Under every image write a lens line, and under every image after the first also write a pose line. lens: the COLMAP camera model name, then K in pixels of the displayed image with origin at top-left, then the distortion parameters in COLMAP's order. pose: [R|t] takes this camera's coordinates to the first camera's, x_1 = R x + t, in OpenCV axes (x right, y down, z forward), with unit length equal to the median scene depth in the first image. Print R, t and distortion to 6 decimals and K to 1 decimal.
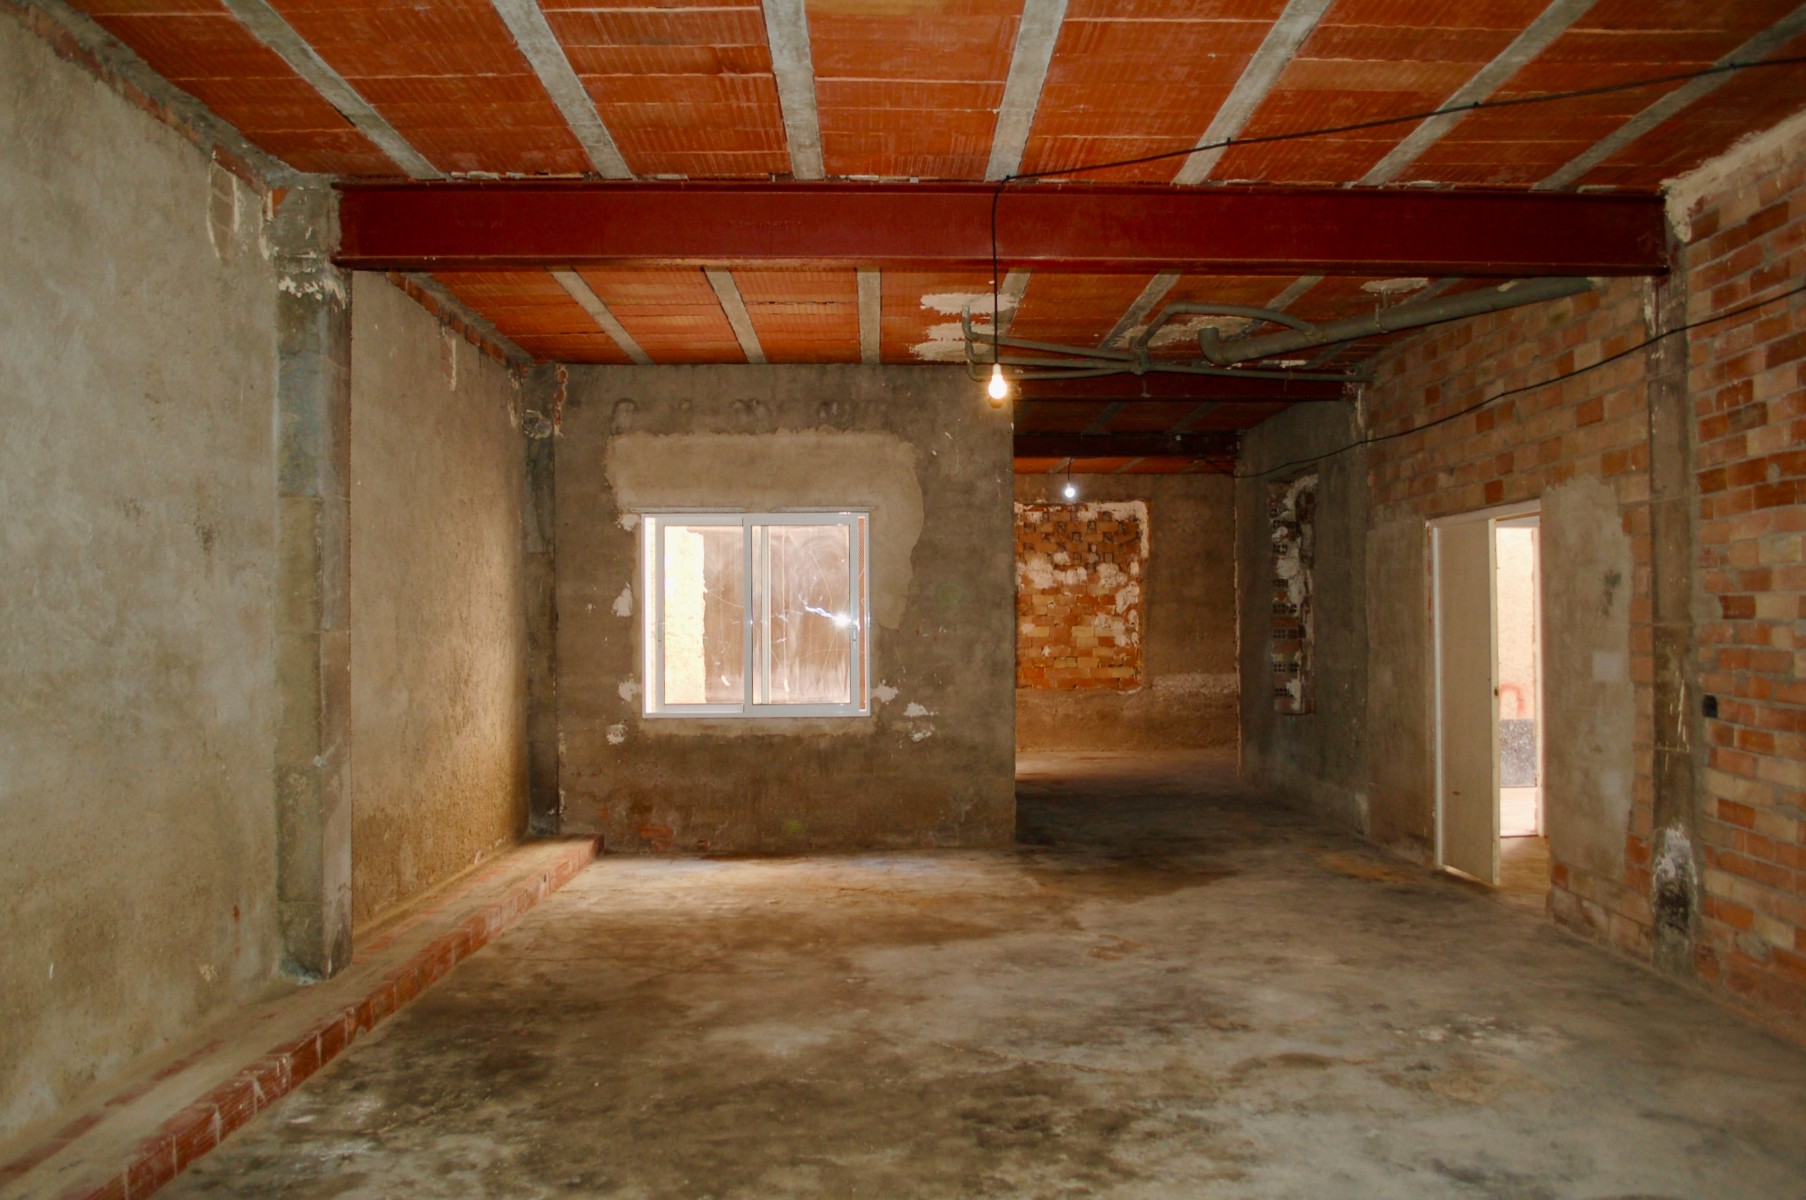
lens RADIAL K [[1437.5, 0, 896.1], [0, 1437.5, 605.2], [0, 0, 1]] dist [-0.007517, -0.003886]
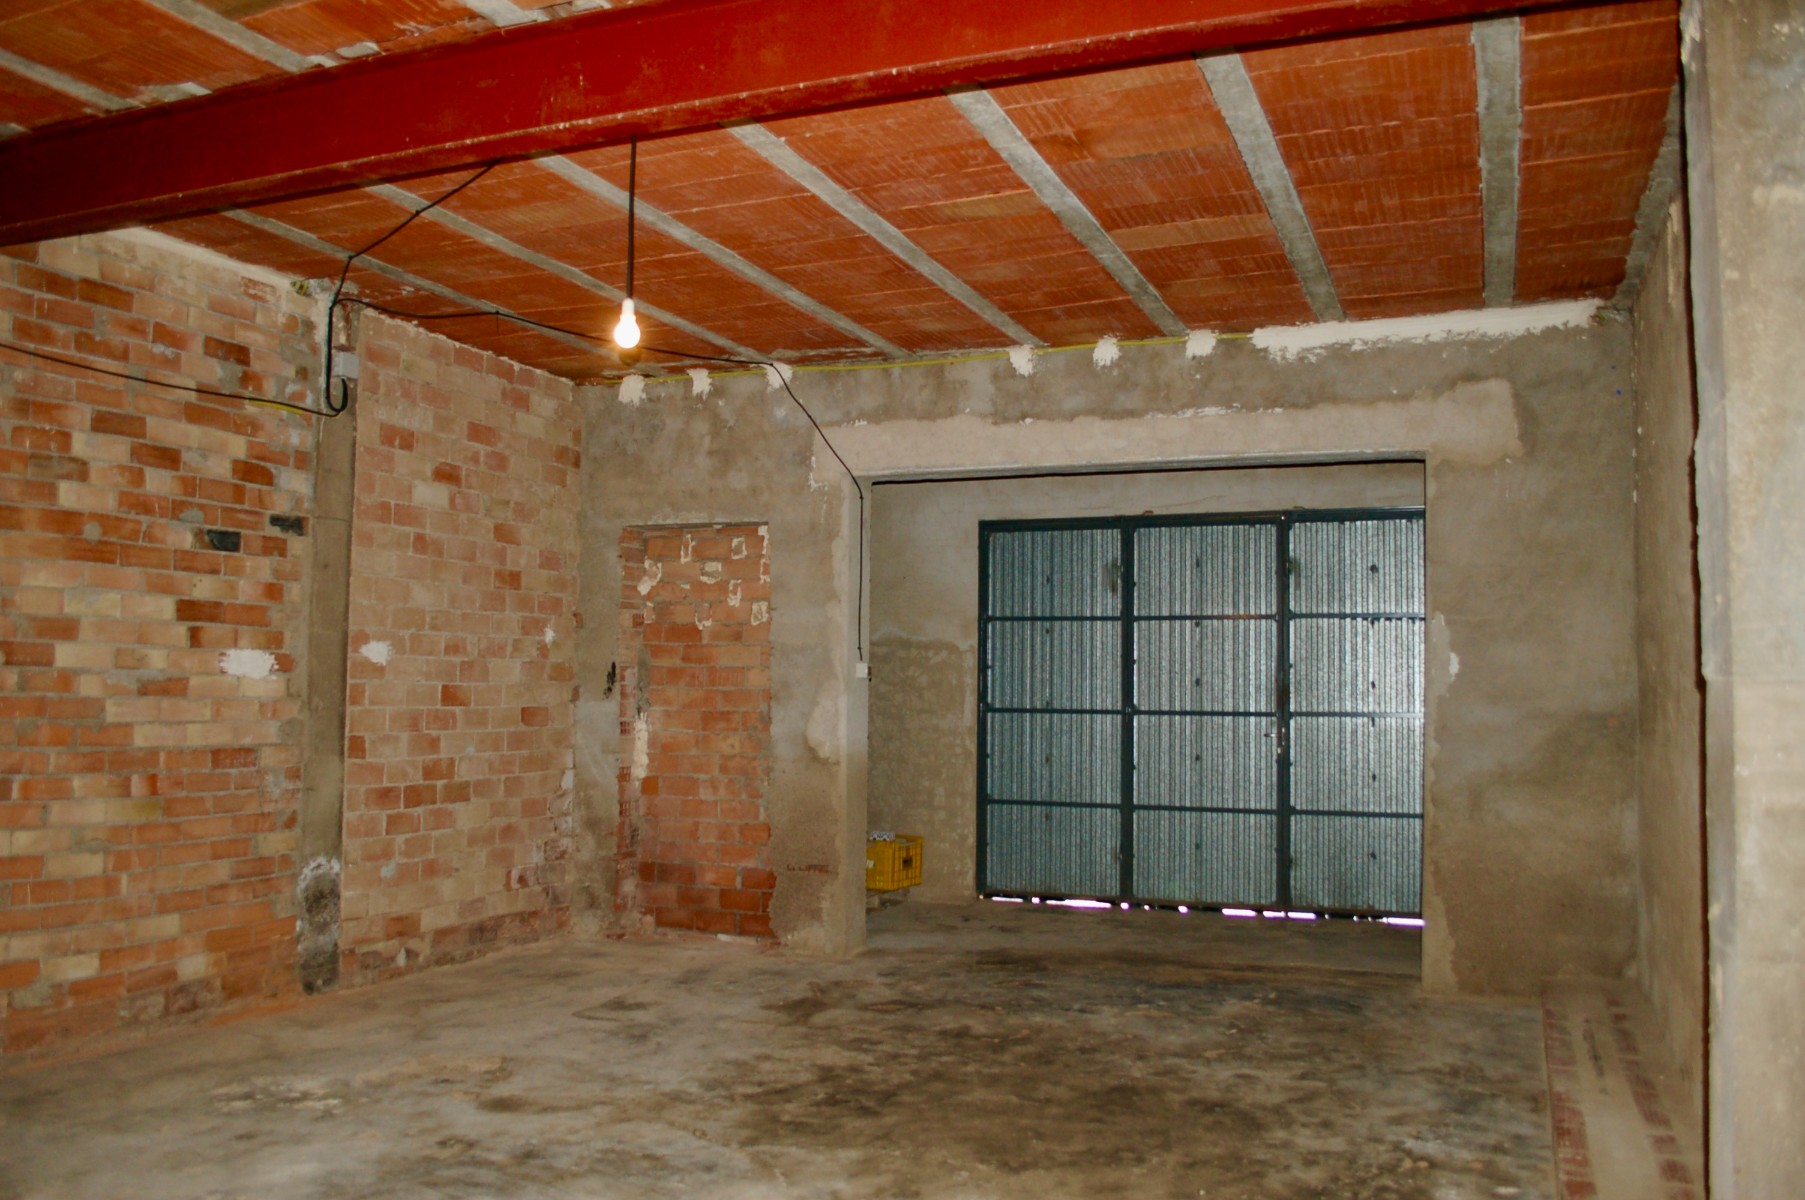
lens RADIAL K [[1436.7, 0, 896.8], [0, 1436.7, 602.5], [0, 0, 1]] dist [-0.007517, -0.003886]
pose [[-0.914510, 0.021570, 0.403988, -0.357455], [-0.012176, 0.996658, -0.080778, 0.039183], [-0.404380, -0.078792, -0.911191, 1.702110]]
